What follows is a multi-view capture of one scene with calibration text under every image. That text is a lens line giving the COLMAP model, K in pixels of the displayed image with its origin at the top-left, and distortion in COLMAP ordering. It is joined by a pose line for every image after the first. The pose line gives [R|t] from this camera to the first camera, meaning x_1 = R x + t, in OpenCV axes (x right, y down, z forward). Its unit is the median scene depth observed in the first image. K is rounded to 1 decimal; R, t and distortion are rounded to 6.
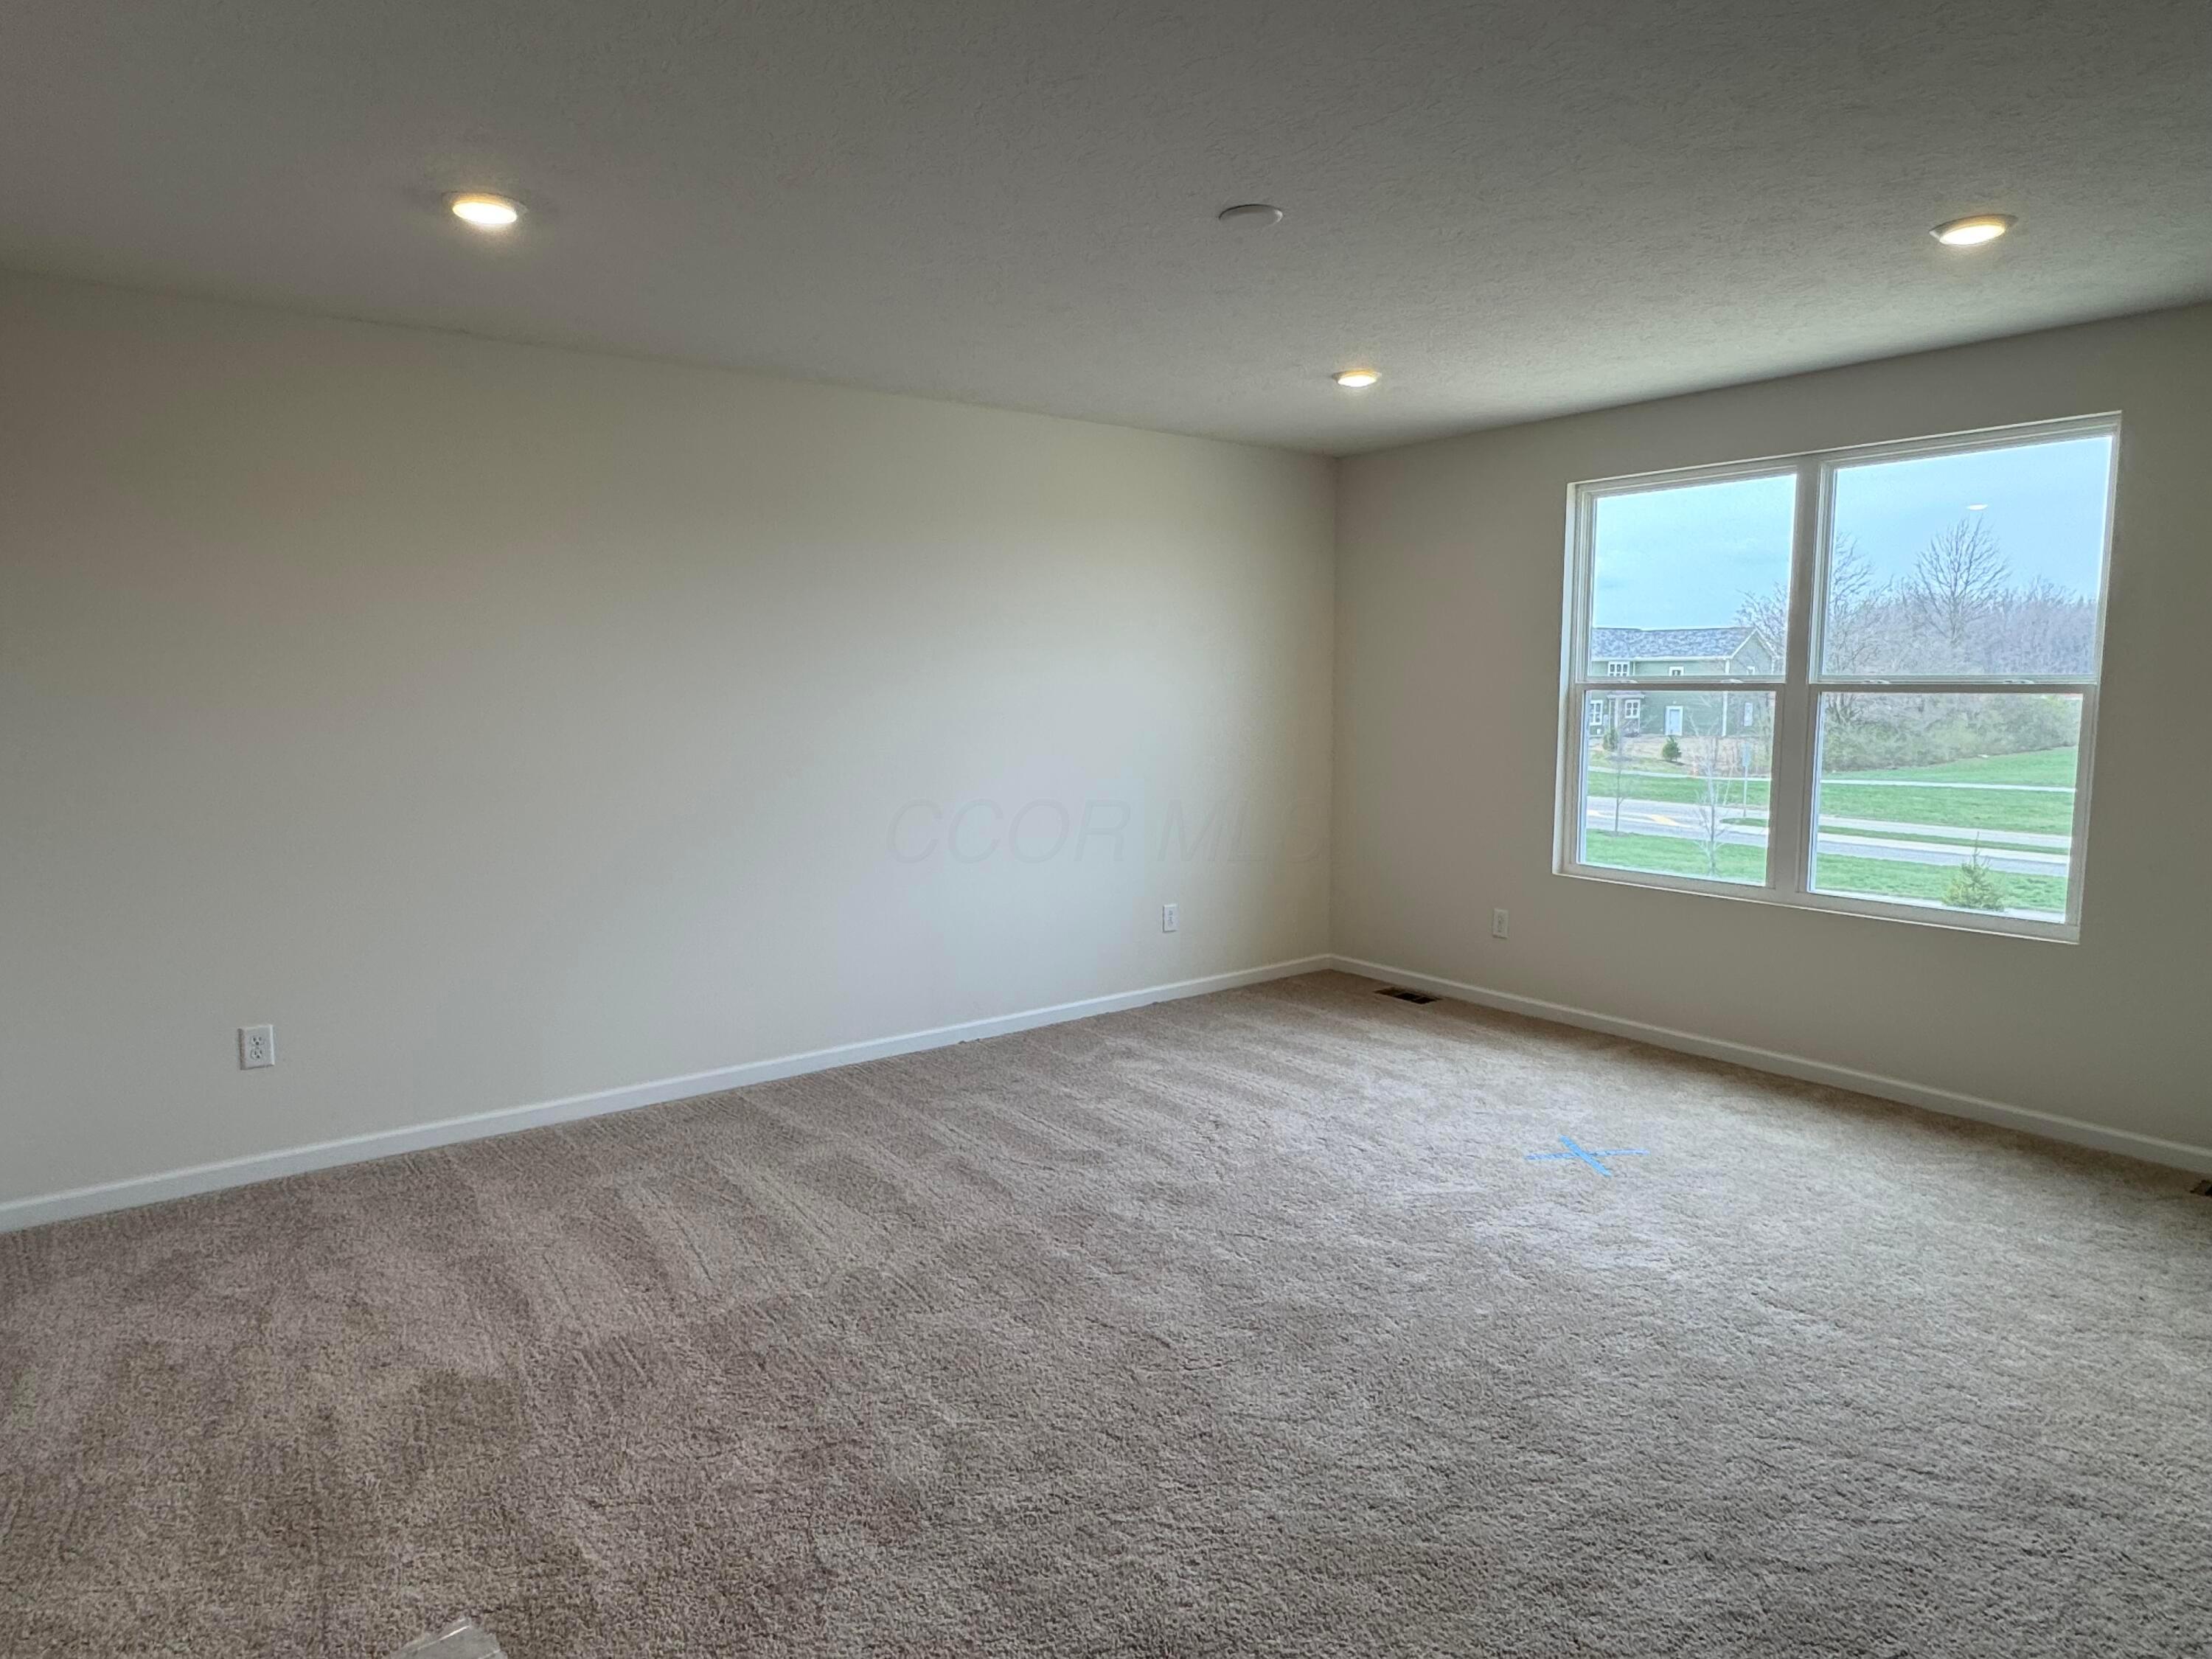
lens RADIAL K [[1278.0, 0, 1118.7], [0, 1278.0, 838.6], [0, 0, 1]] dist [-0.009231, 0.000727]
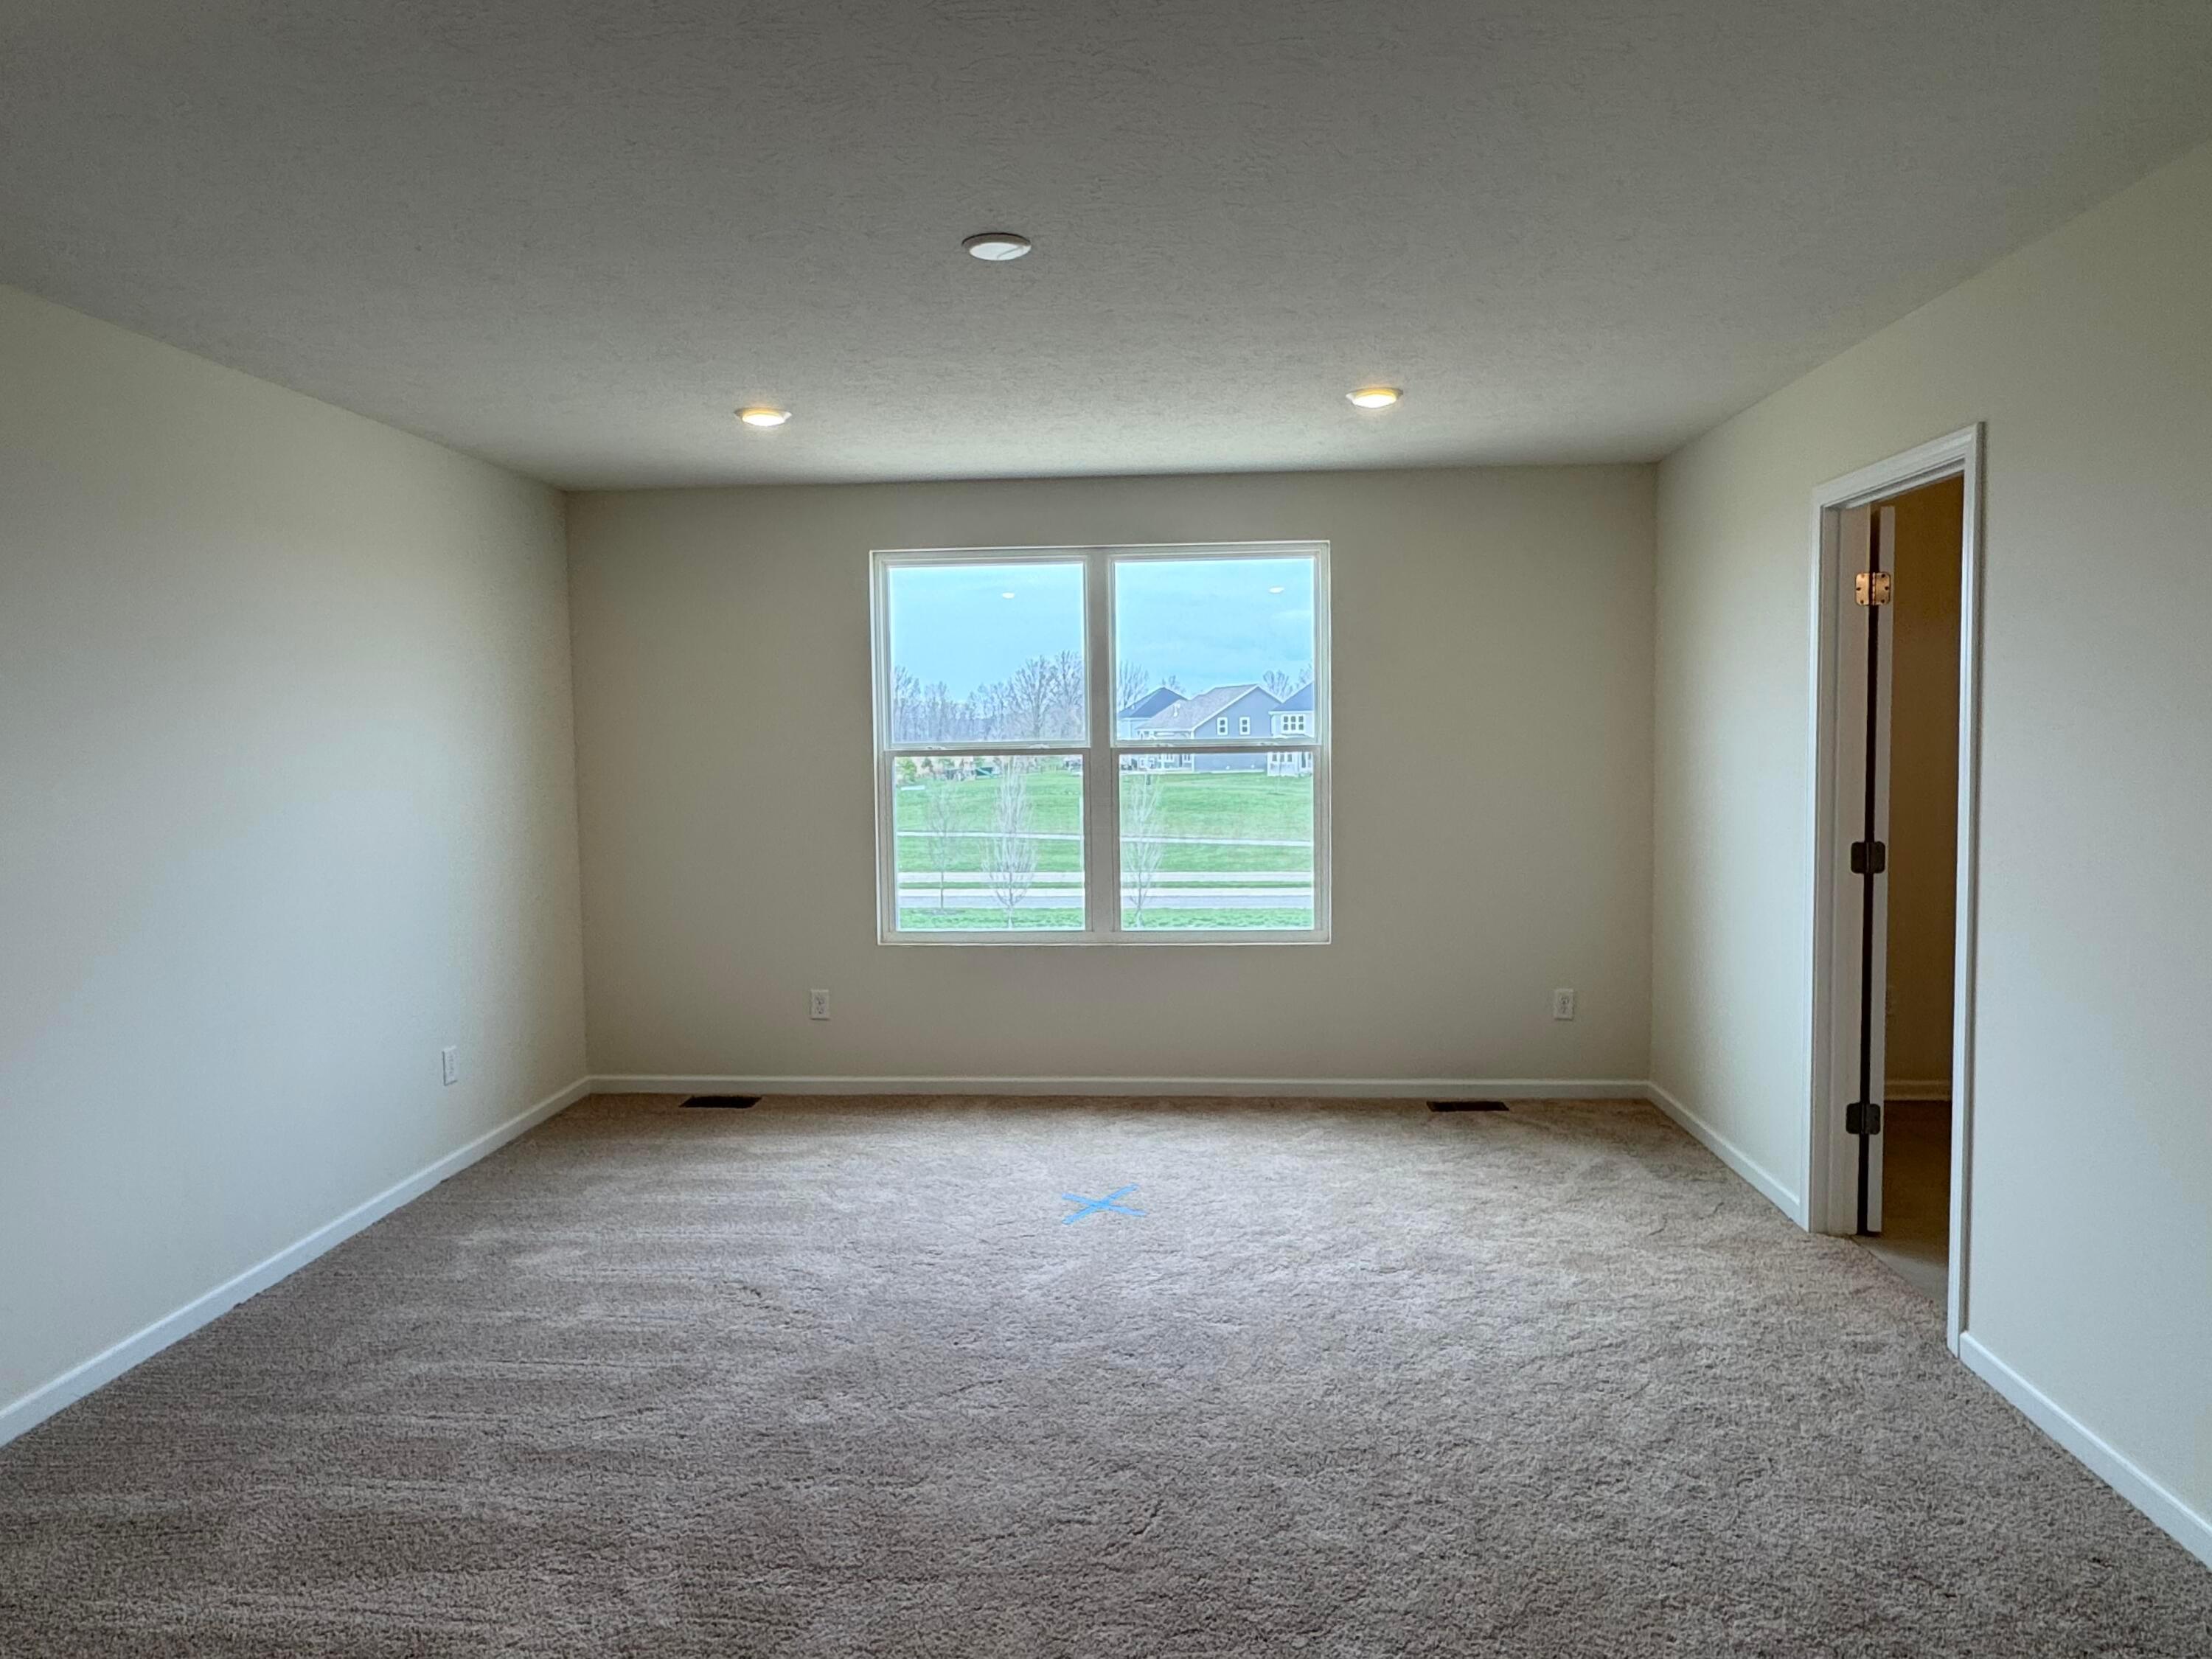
lens RADIAL K [[1346.0, 0, 1101.6], [0, 1346.0, 828.4], [0, 0, 1]] dist [-0.006036, 0.001285]
pose [[0.677321, -0.060887, 0.733164, -0.355955], [0.106175, 0.994226, -0.015520, -0.032014], [-0.727986, 0.088355, 0.679875, 0.202225]]
